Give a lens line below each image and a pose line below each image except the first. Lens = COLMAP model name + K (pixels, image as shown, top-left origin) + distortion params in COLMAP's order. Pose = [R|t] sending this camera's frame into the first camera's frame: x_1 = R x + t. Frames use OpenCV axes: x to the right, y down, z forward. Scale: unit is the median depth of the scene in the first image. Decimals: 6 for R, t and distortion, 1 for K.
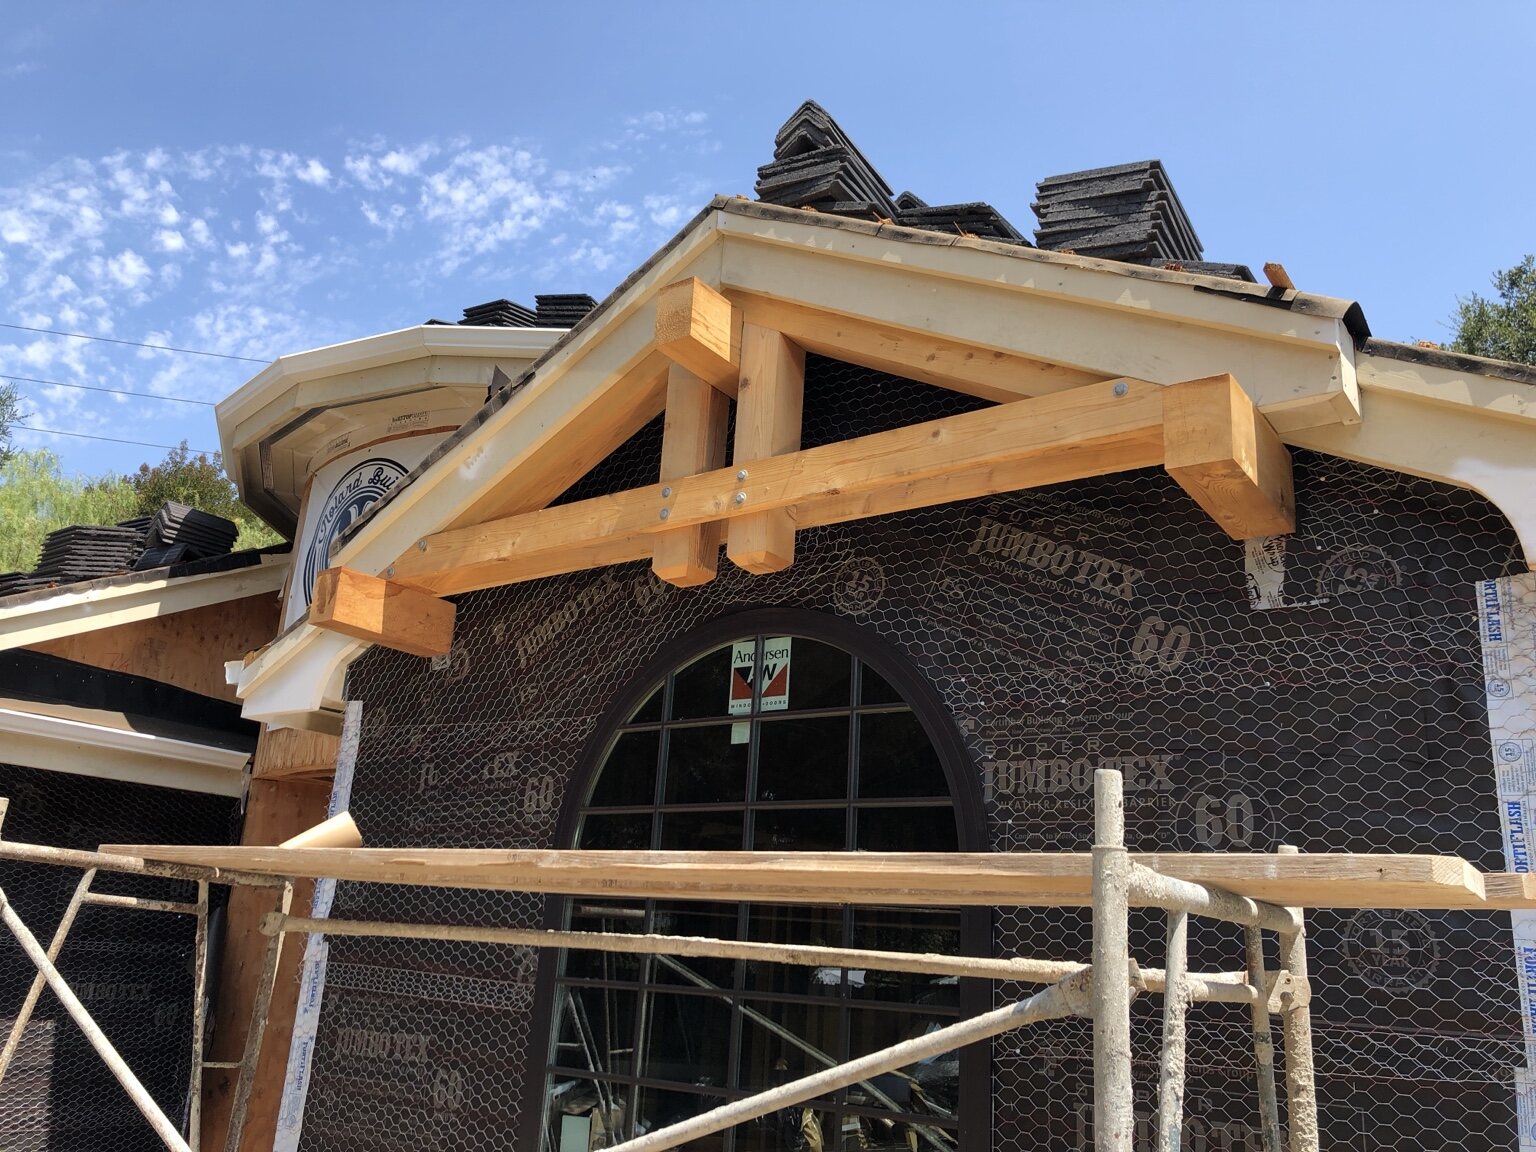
lens RADIAL K [[1157.5, 0, 771.9], [0, 1157.5, 582.1], [0, 0, 1]] dist [0.079725, -0.112003]
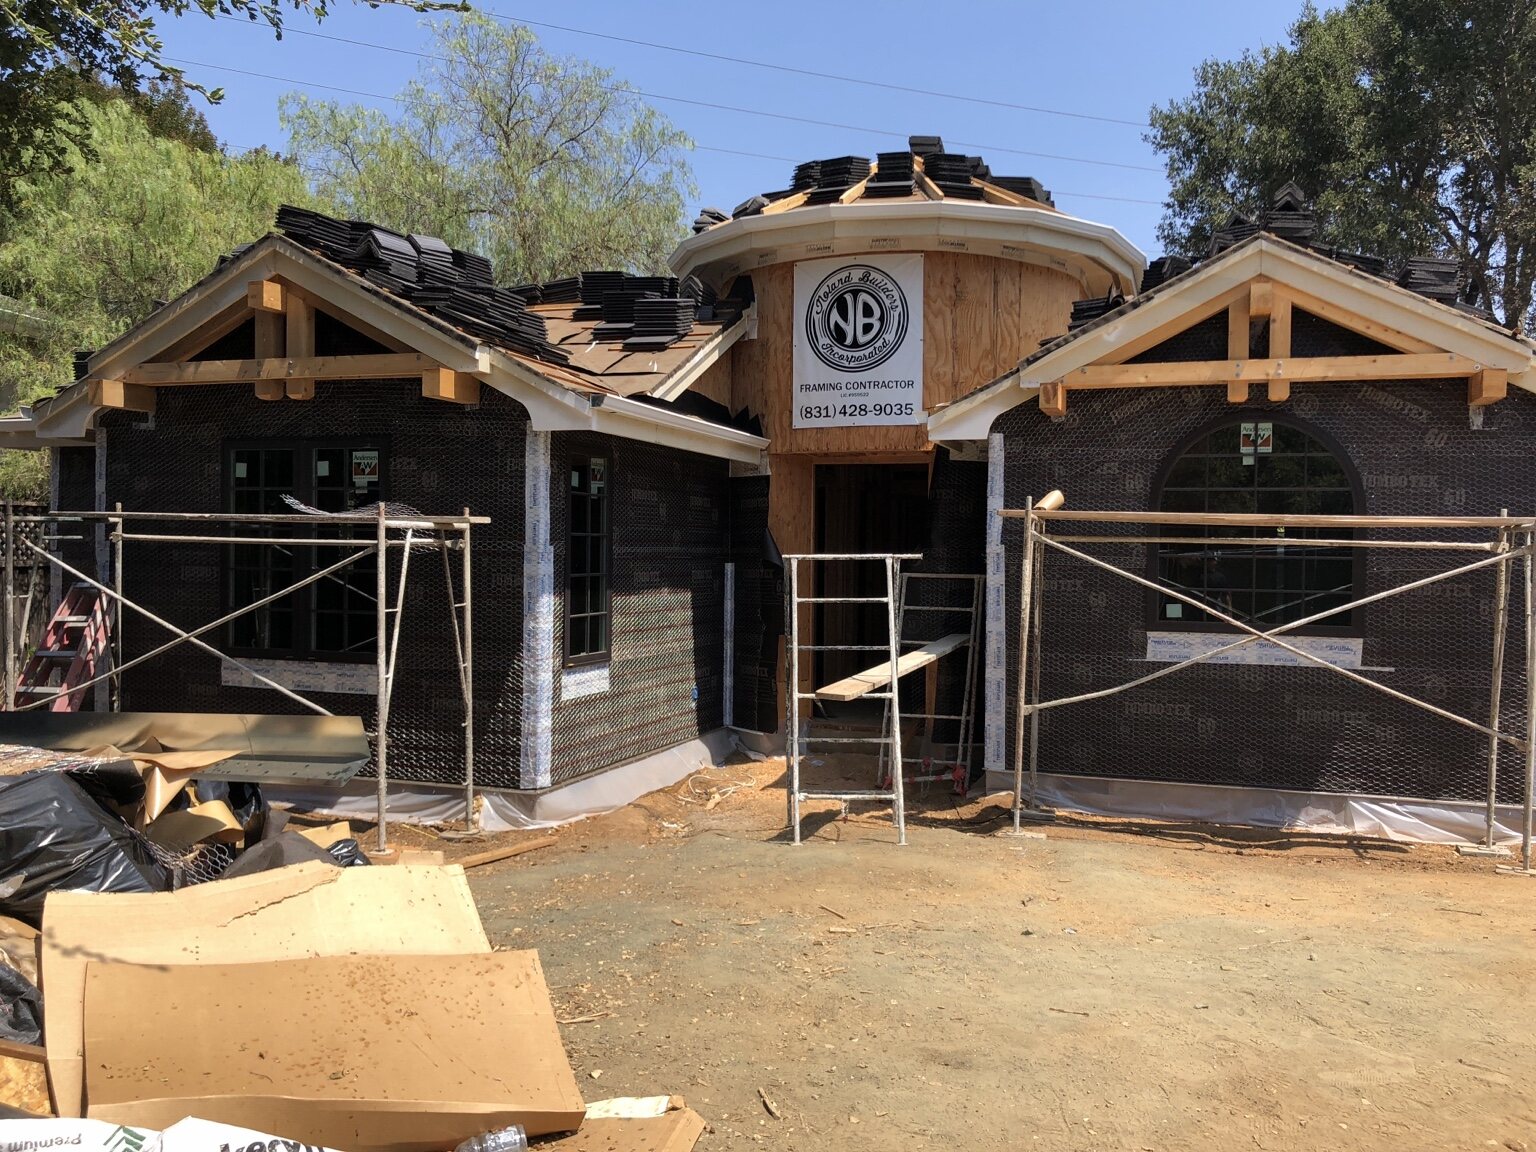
lens RADIAL K [[1164.6, 0, 768.2], [0, 1164.6, 524.7], [0, 0, 1]] dist [-0.005222, 0.065215]
pose [[0.957257, -0.039962, 0.286466, -1.795238], [-0.049142, 0.953540, 0.297233, -0.449087], [-0.285035, -0.298606, 0.910818, -1.080751]]
